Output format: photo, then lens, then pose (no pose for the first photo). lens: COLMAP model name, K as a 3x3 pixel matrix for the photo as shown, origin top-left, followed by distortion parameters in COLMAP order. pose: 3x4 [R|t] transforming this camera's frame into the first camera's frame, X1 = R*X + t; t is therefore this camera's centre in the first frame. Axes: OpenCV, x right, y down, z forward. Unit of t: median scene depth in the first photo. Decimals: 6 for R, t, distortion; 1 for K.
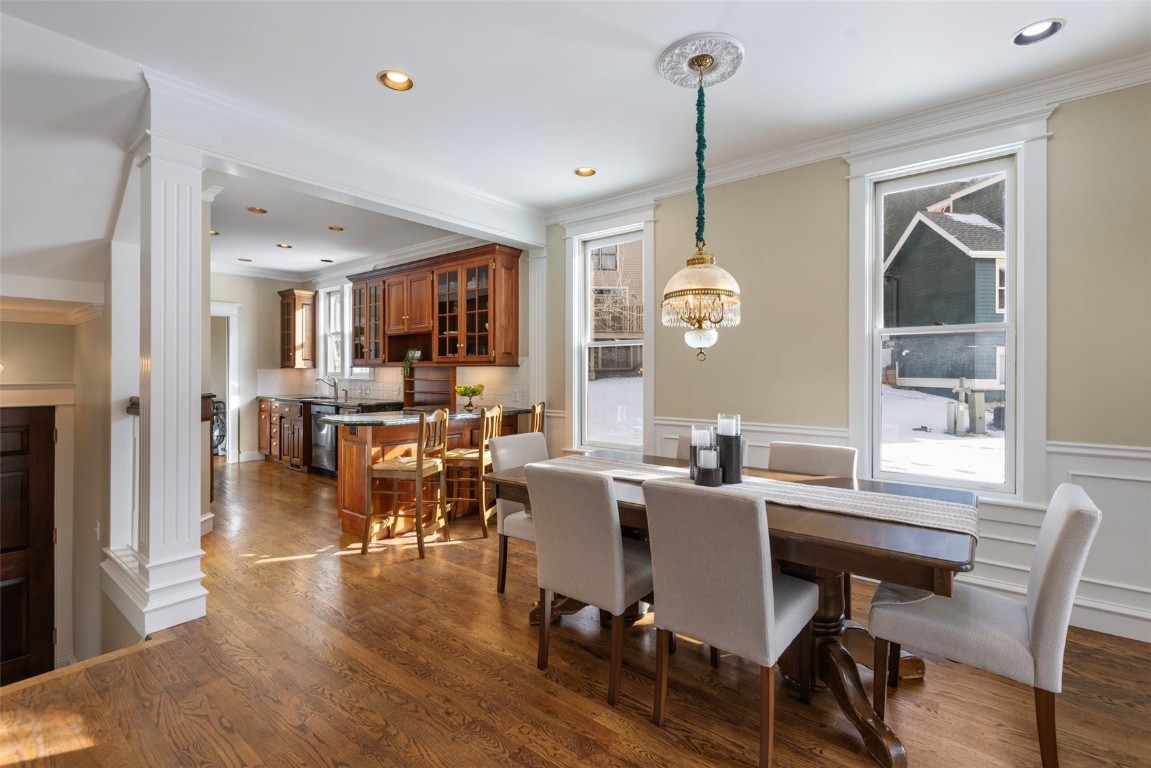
lens RADIAL K [[514.3, 0, 579.8], [0, 514.3, 368.6], [0, 0, 1]] dist [0.007306, -0.000089]
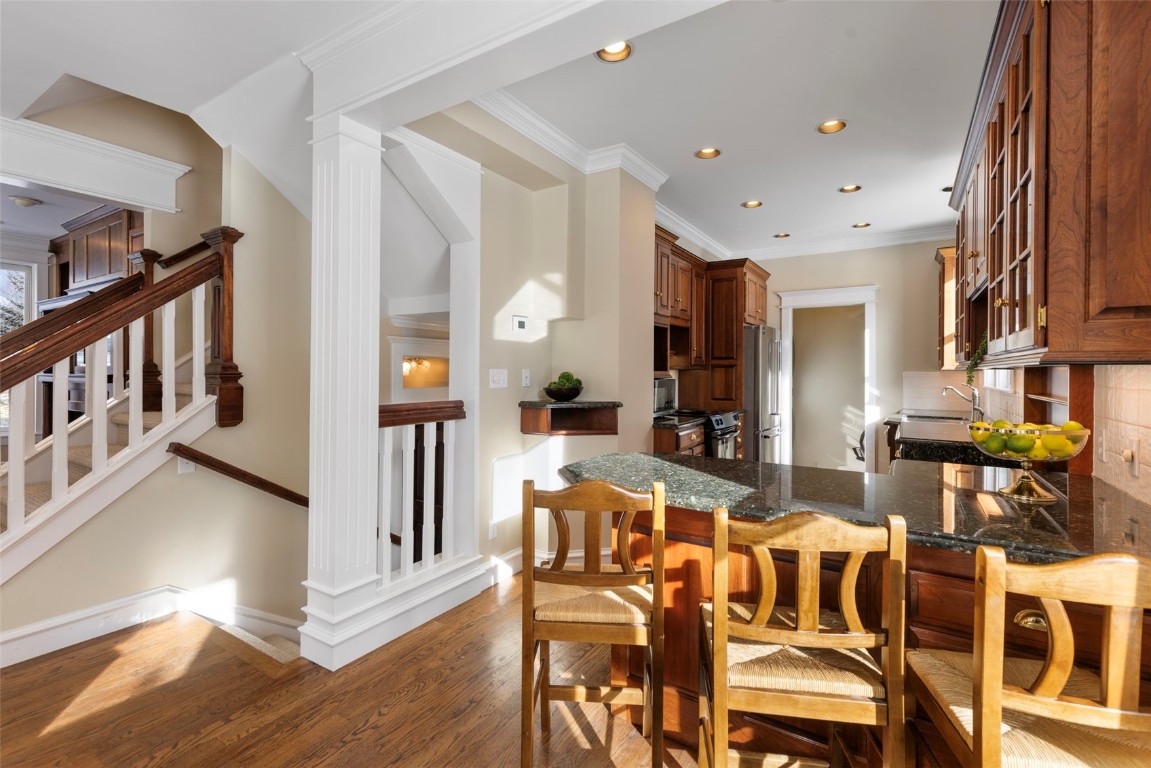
lens RADIAL K [[514.3, 0, 580.0], [0, 514.3, 373.3], [0, 0, 1]] dist [0.007306, -0.000089]
pose [[0.106542, 0.006271, -0.994288, 0.051542], [-0.005143, 0.999970, 0.005756, 0.002039], [0.994295, 0.004500, 0.106571, 0.550164]]
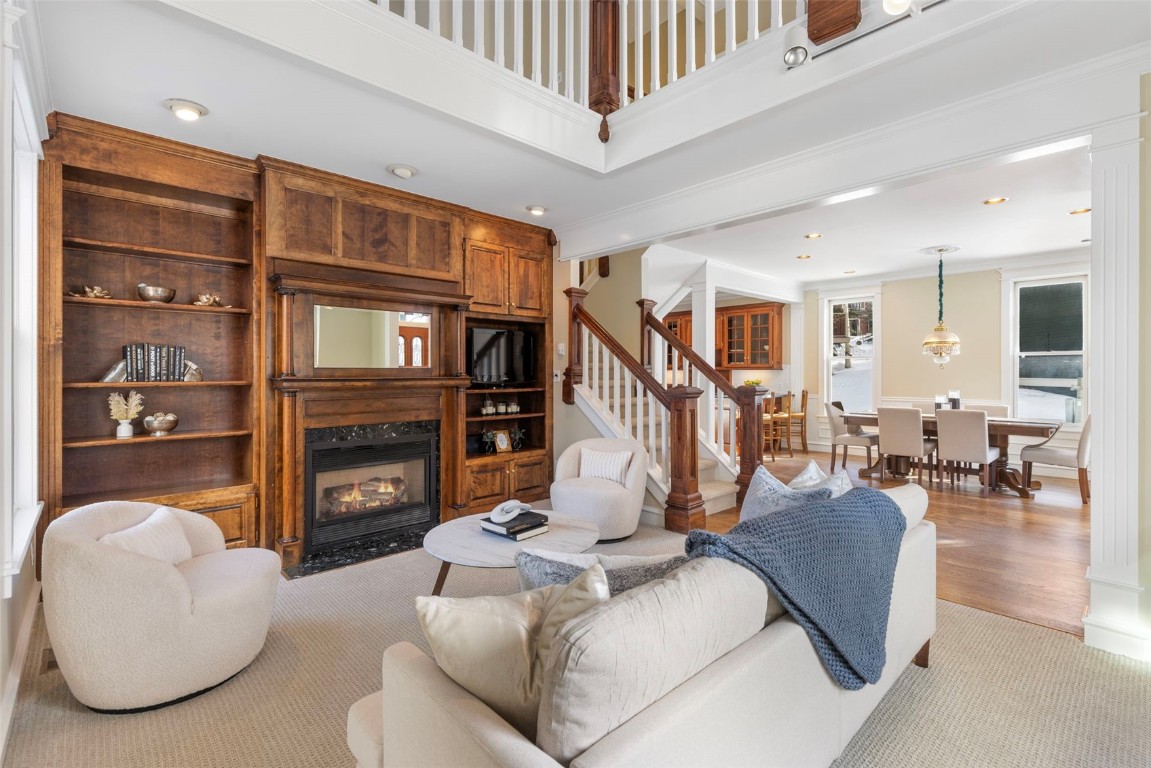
lens RADIAL K [[514.3, 0, 580.0], [0, 514.3, 366.7], [0, 0, 1]] dist [0.007306, -0.000089]
pose [[0.989823, -0.000511, -0.142305, -0.434644], [-0.000061, 0.999992, -0.004010, -0.006052], [0.142306, 0.003978, 0.989815, -0.657541]]
